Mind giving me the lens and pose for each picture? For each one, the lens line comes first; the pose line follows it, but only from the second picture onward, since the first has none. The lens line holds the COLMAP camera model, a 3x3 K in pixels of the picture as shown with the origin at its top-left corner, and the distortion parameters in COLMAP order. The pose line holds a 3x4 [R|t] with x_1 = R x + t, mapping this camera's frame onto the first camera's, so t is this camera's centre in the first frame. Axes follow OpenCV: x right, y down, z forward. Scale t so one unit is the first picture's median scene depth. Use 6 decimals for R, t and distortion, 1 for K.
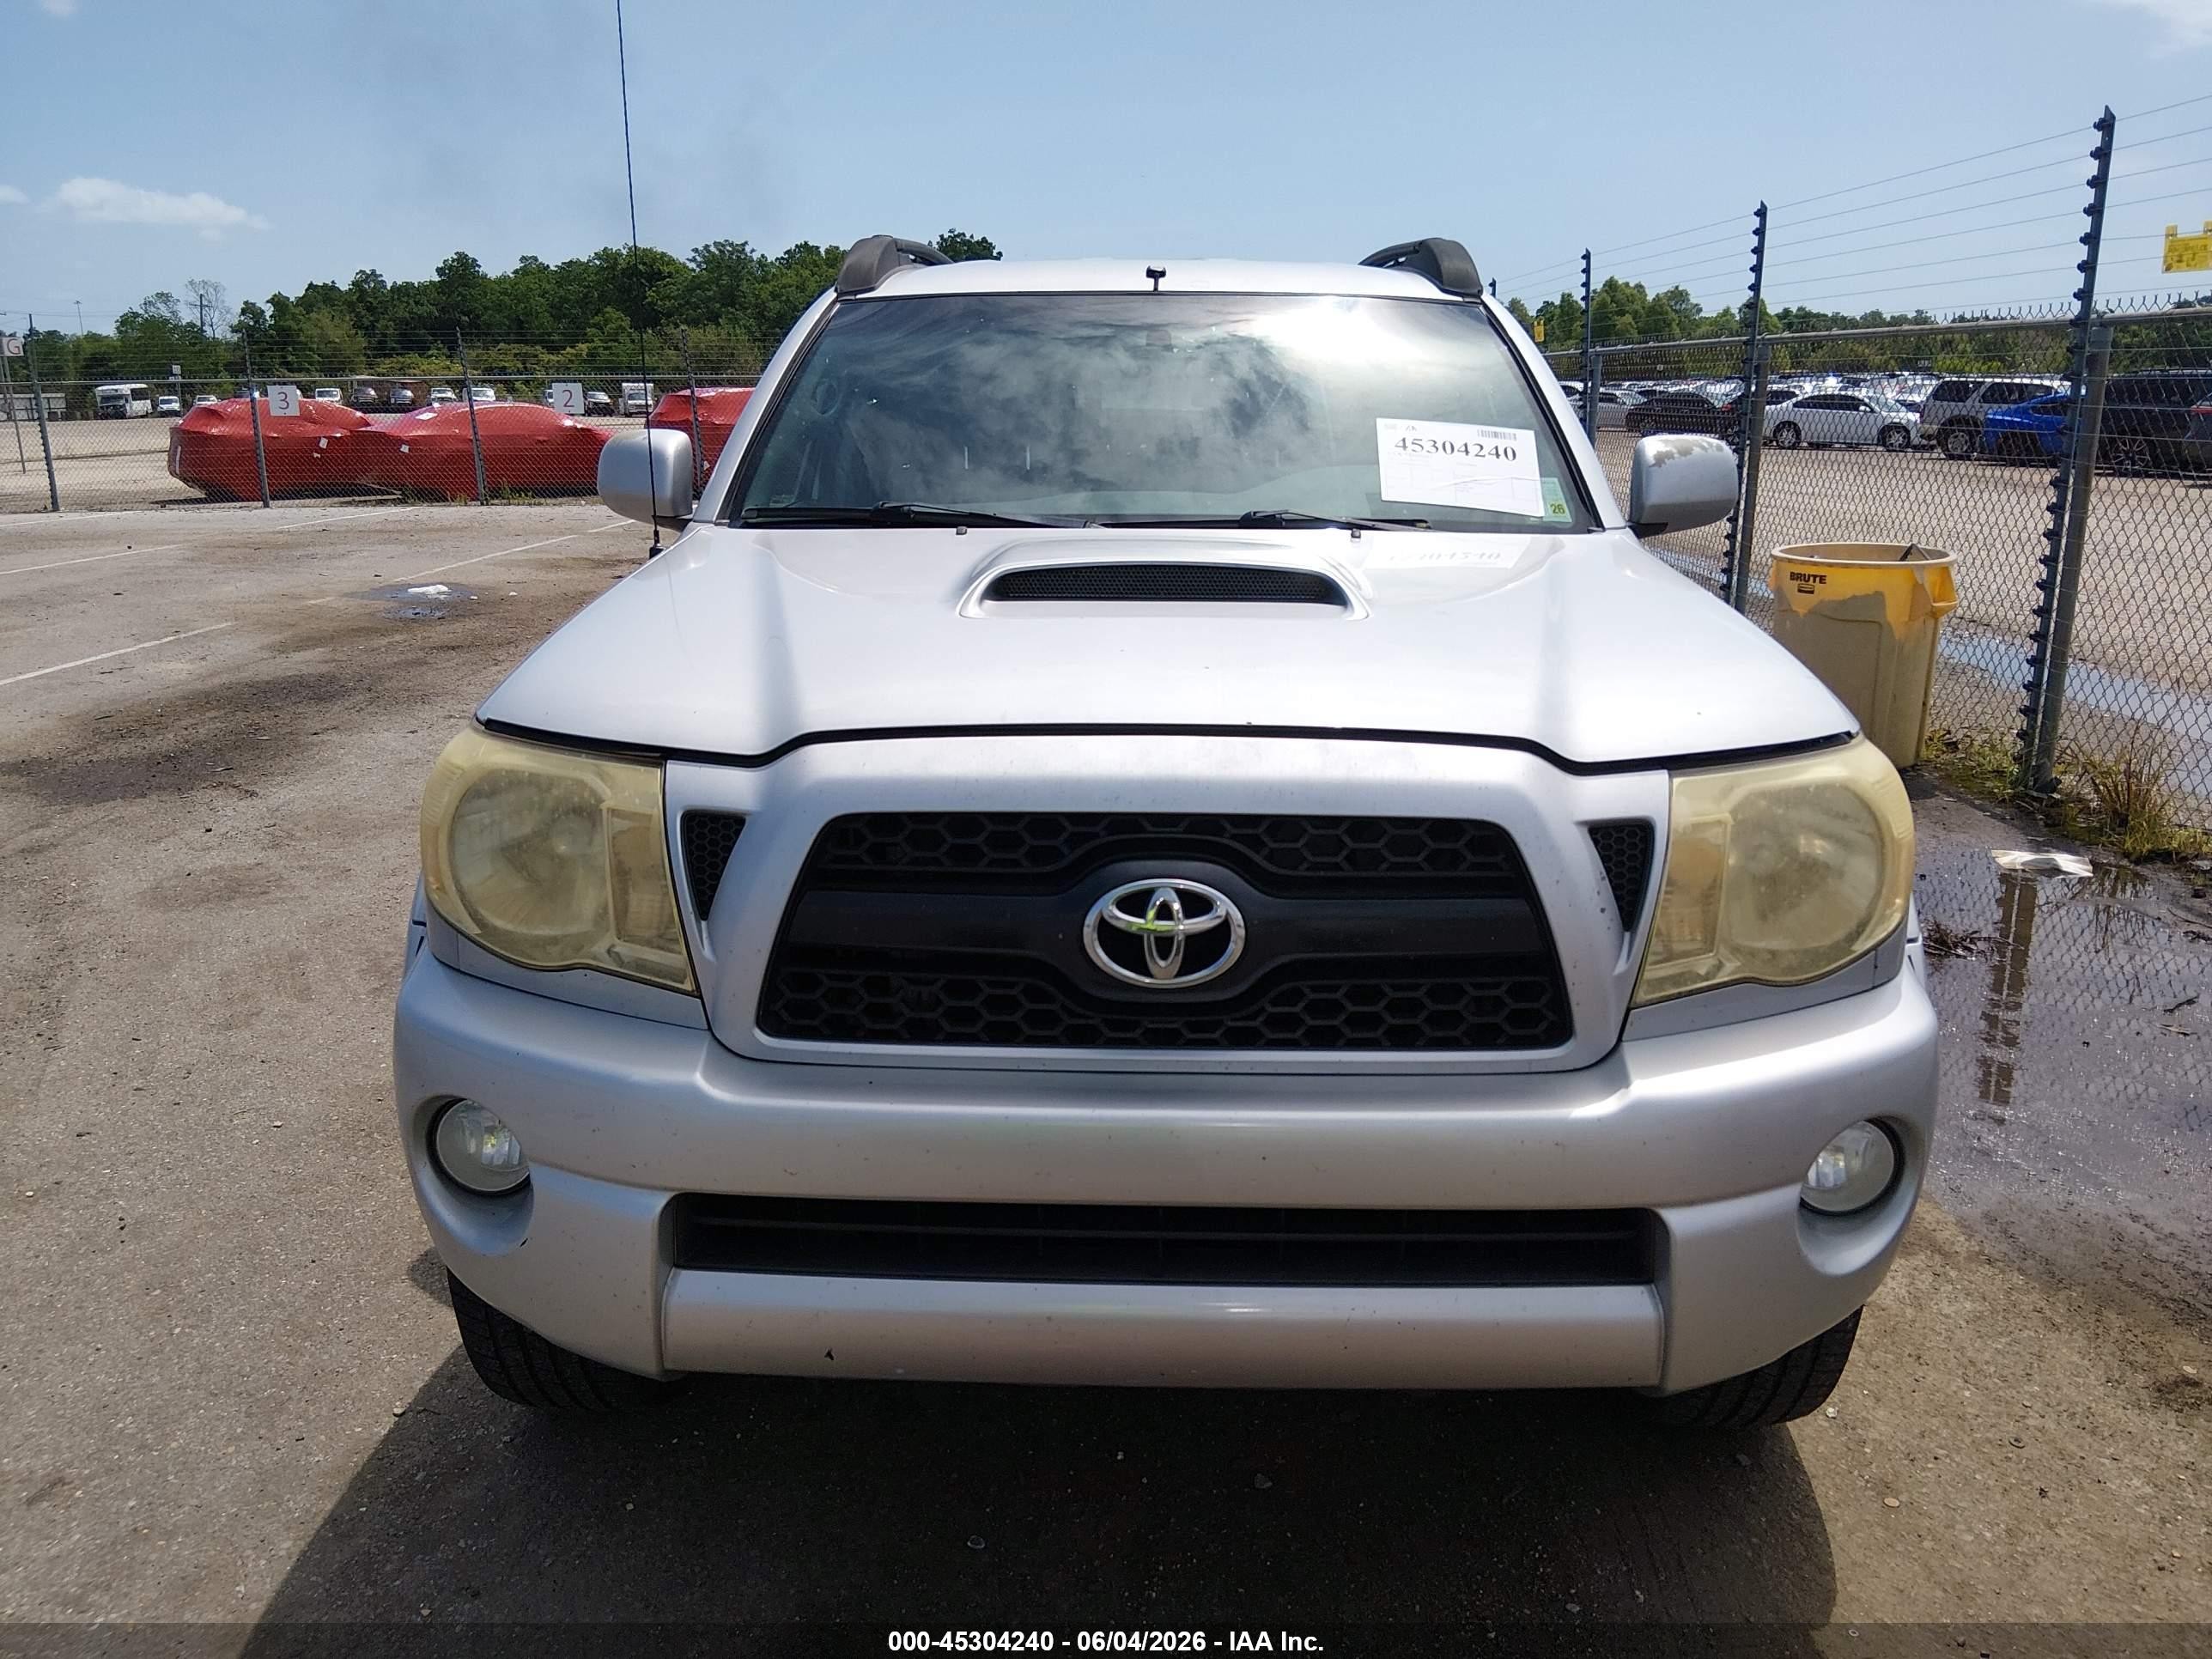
lens RADIAL K [[1648.9, 0, 1106.7], [0, 1648.9, 833.2], [0, 0, 1]] dist [0.080280, -0.116761]
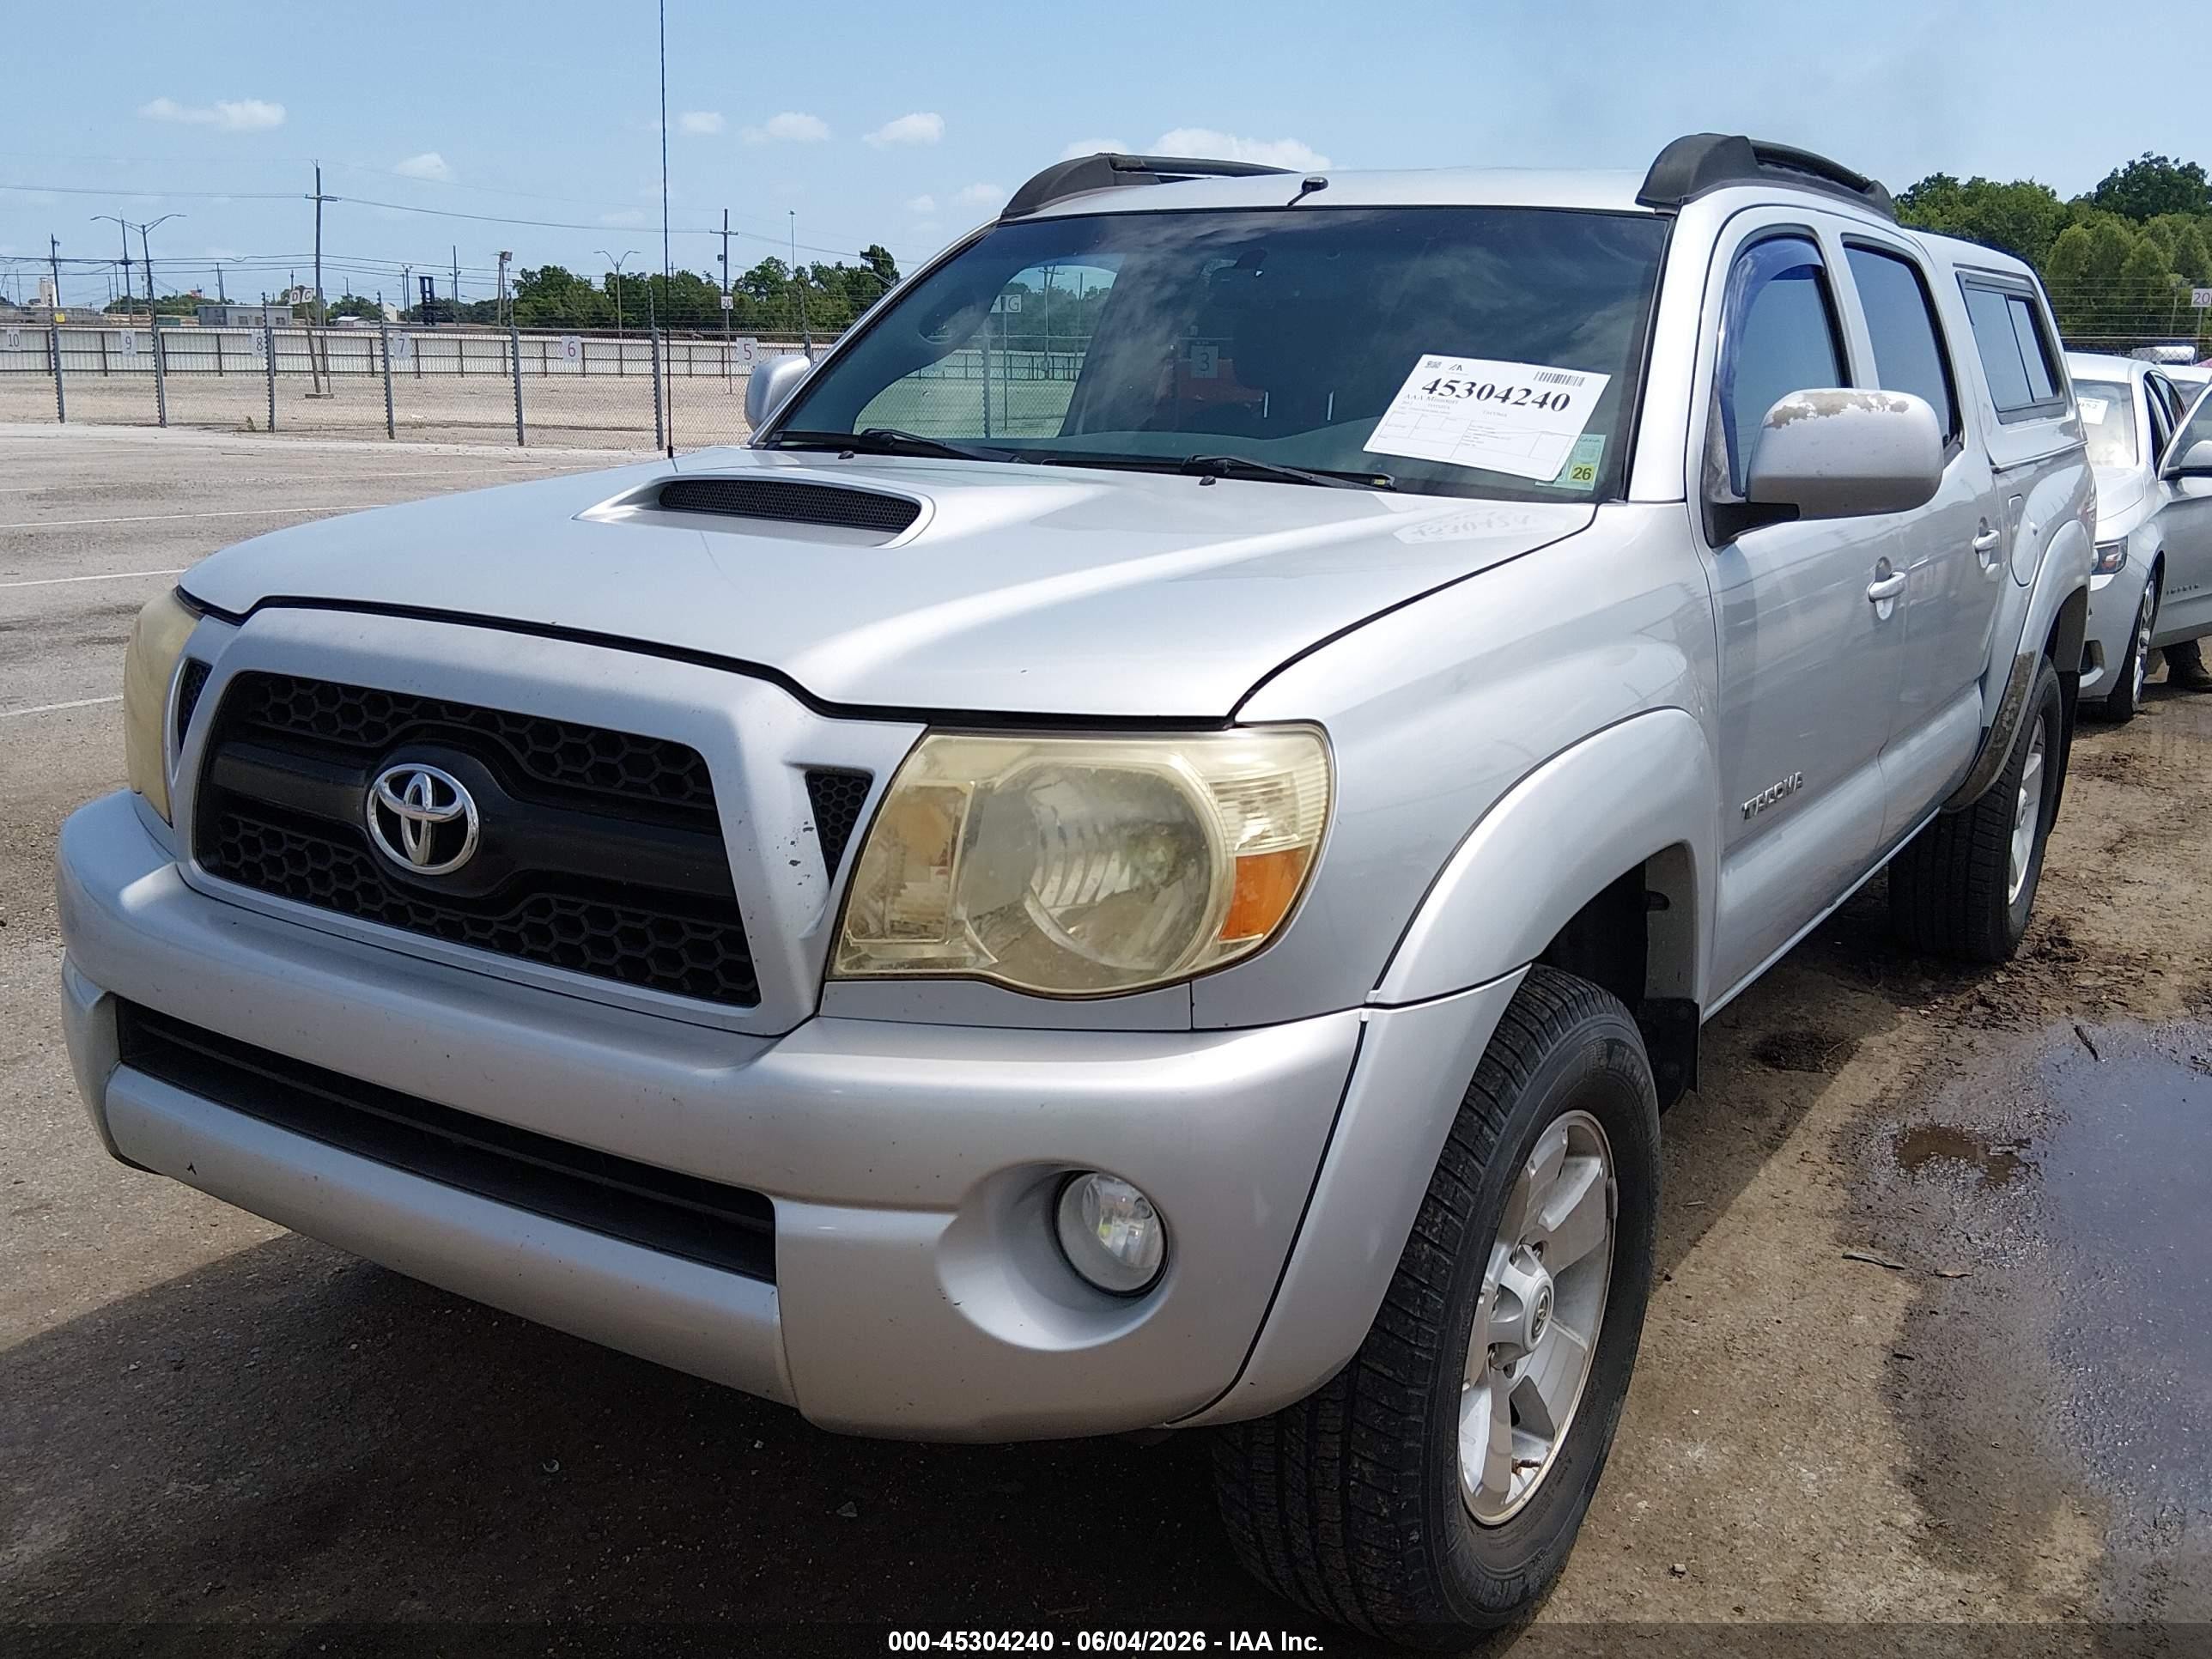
lens RADIAL K [[2055.7, 0, 1087.7], [0, 2055.7, 819.5], [0, 0, 1]] dist [0.059337, 0.000000]
pose [[0.859895, 0.137240, -0.491677, 0.991765], [-0.154482, 0.987980, 0.005596, -0.008226], [0.486535, 0.071143, 0.870760, 0.097936]]
